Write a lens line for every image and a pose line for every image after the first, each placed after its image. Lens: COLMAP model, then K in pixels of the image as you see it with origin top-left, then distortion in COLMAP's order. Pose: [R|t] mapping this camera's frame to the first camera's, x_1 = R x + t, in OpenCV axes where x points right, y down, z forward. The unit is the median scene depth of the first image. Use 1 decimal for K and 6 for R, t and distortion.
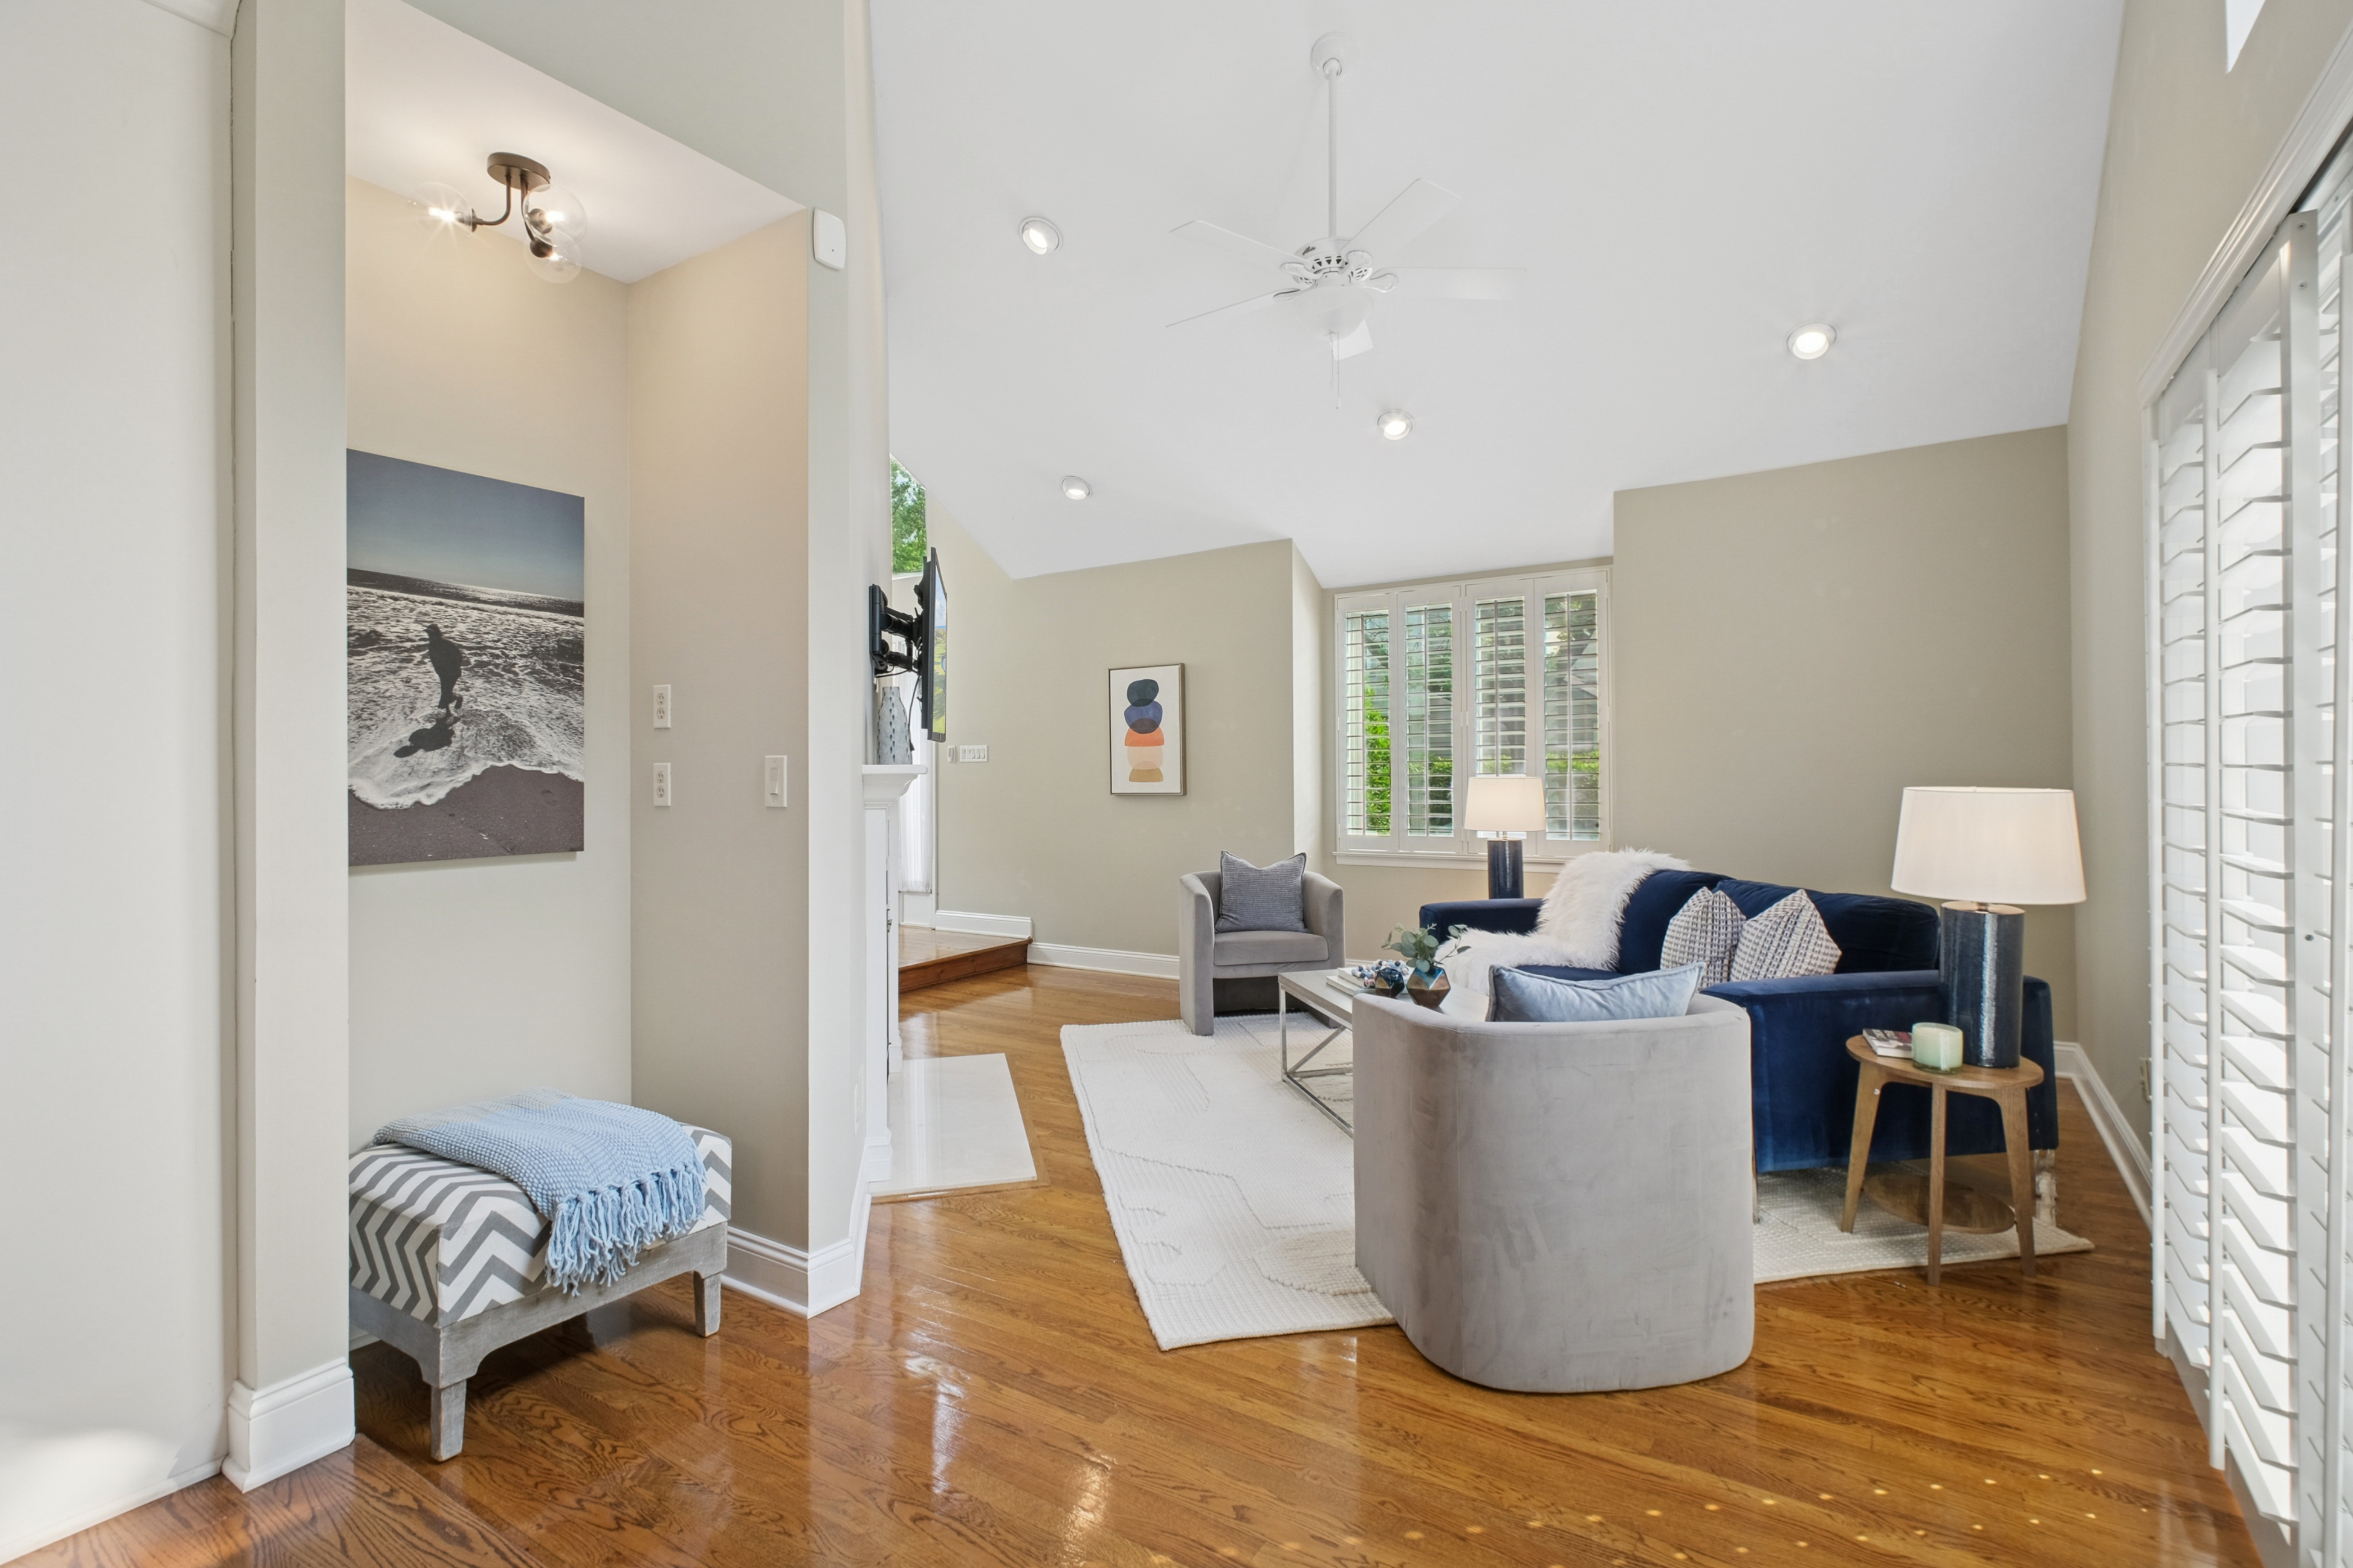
lens RADIAL K [[1097.8, 0, 1177.0], [0, 1097.8, 766.6], [0, 0, 1]] dist [0.002756, 0.000857]
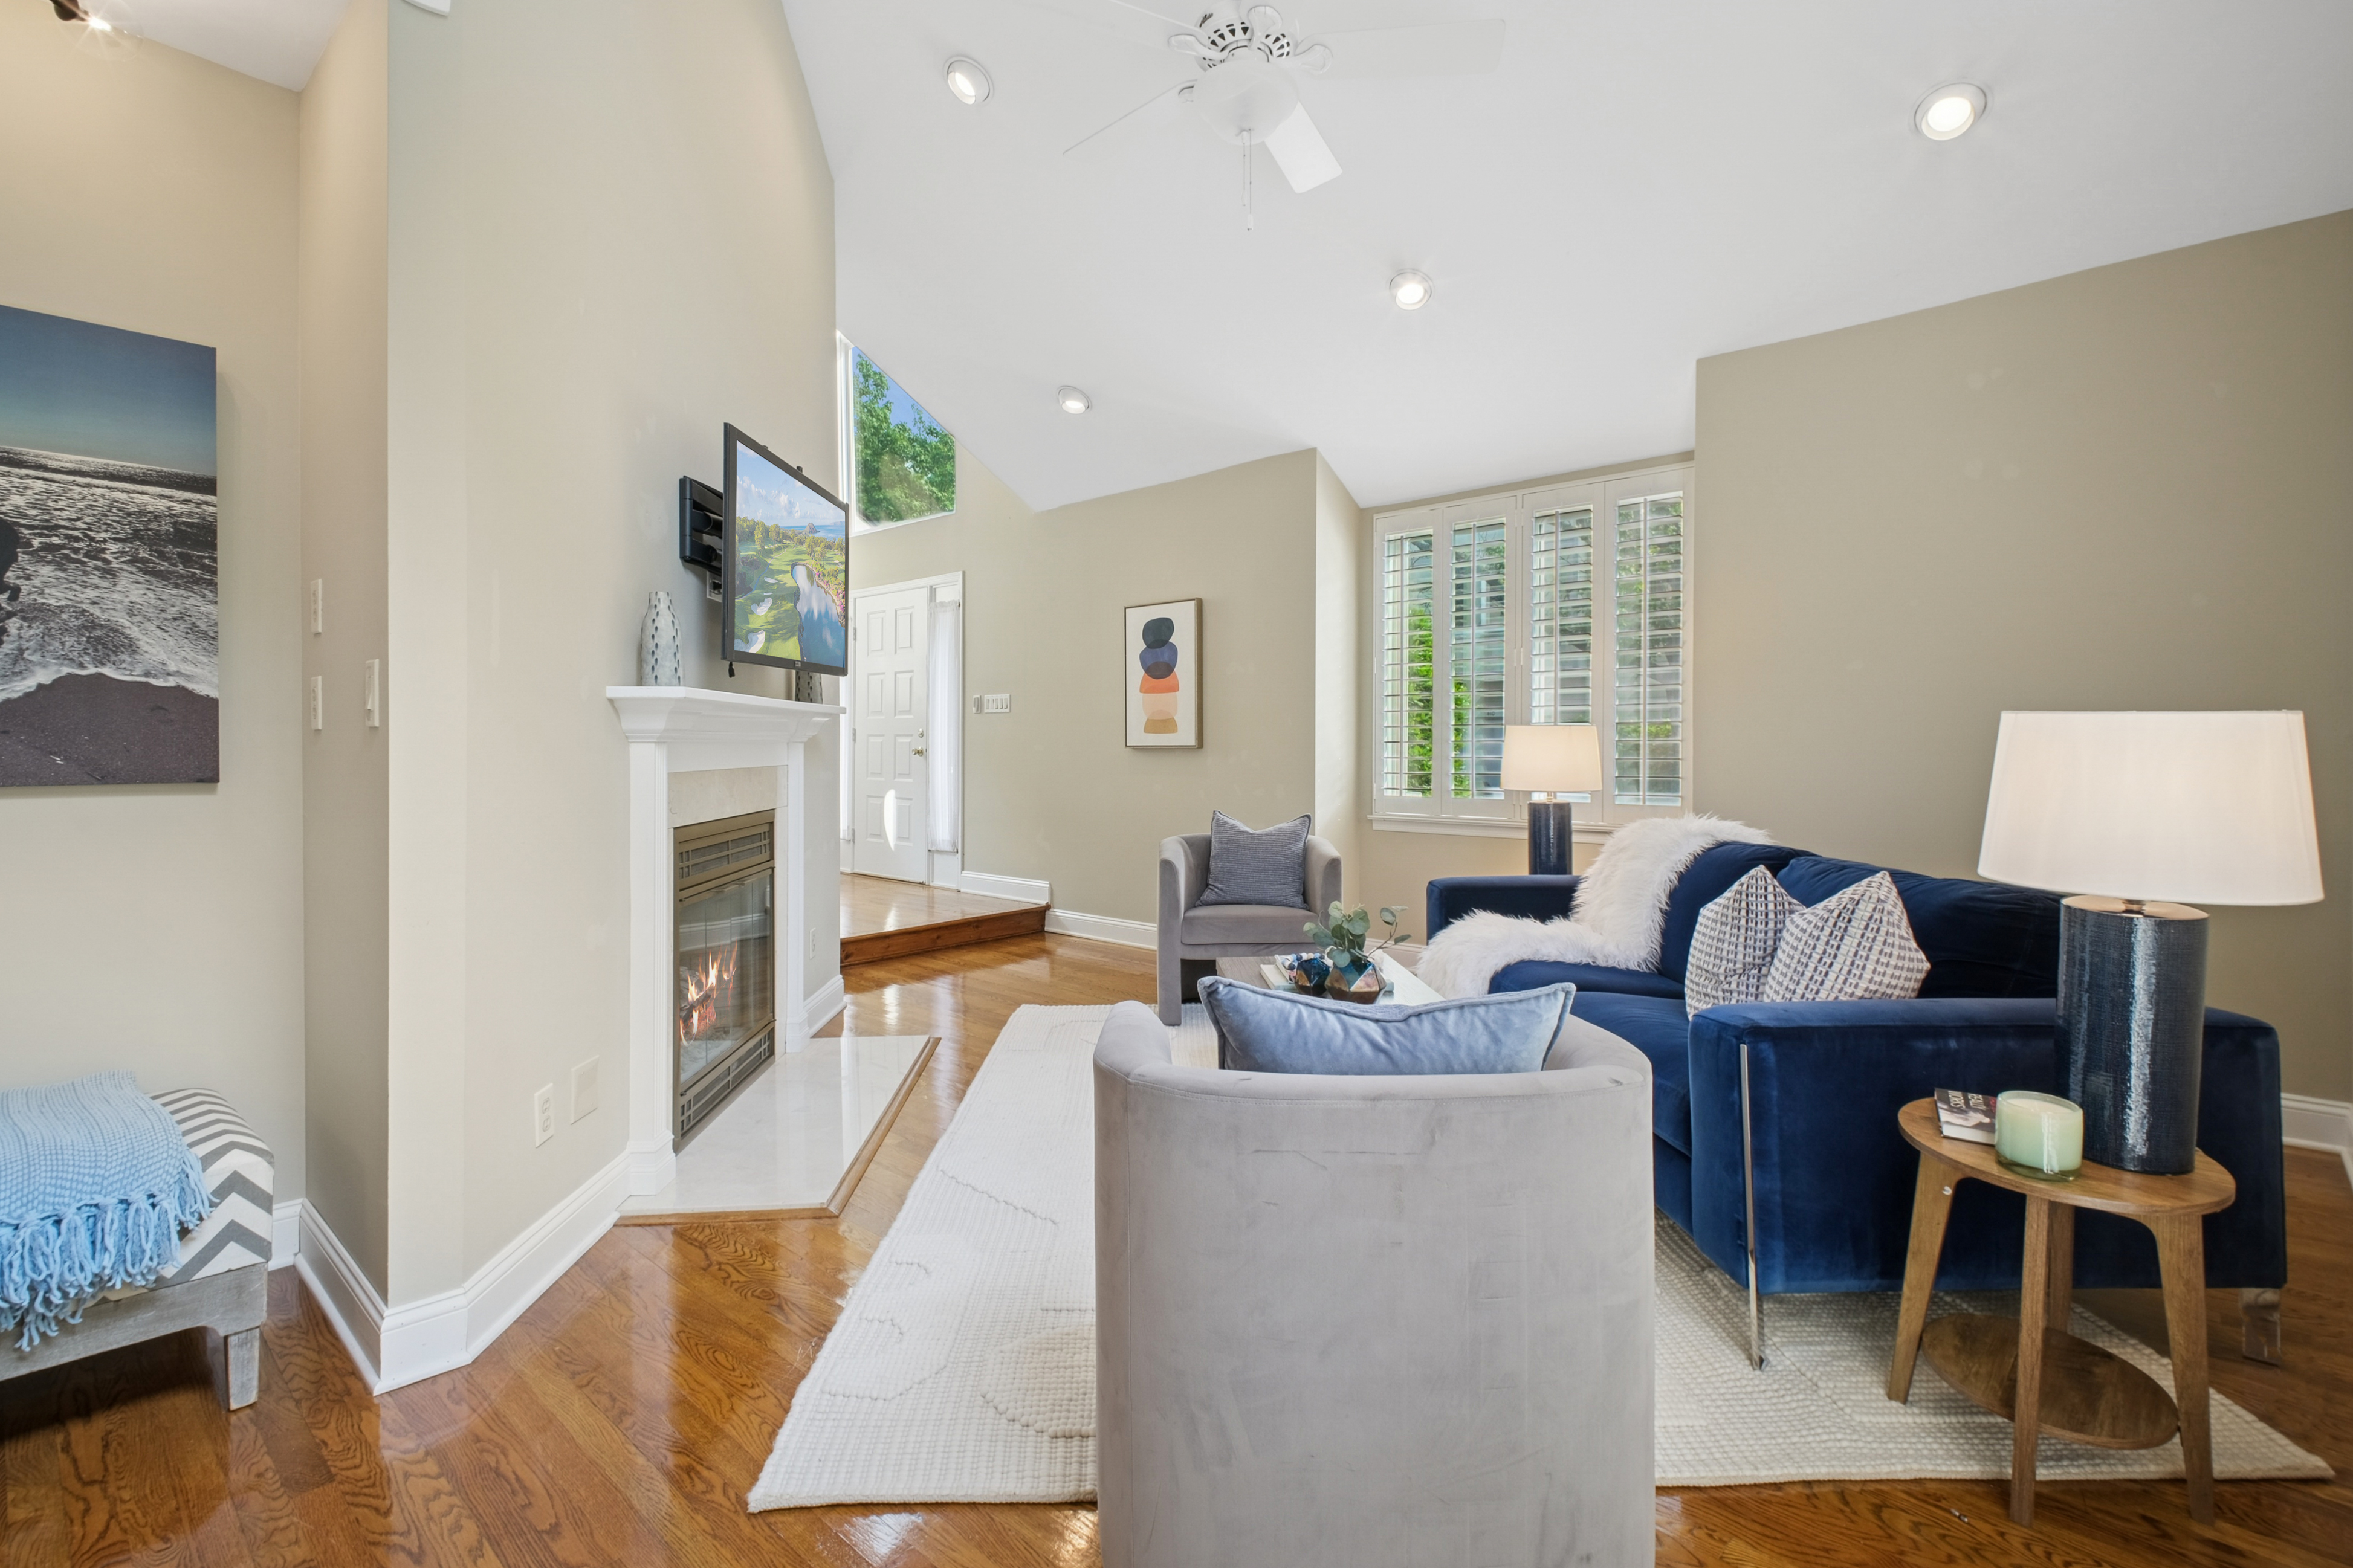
lens RADIAL K [[1077.4, 0, 1192.0], [0, 1077.4, 758.1], [0, 0, 1]] dist [0.003184, -0.001282]
pose [[0.987136, 0.010566, -0.159531, 0.283684], [-0.007506, 0.999776, 0.019770, 0.034755], [0.159705, -0.018319, 0.986995, 0.300277]]
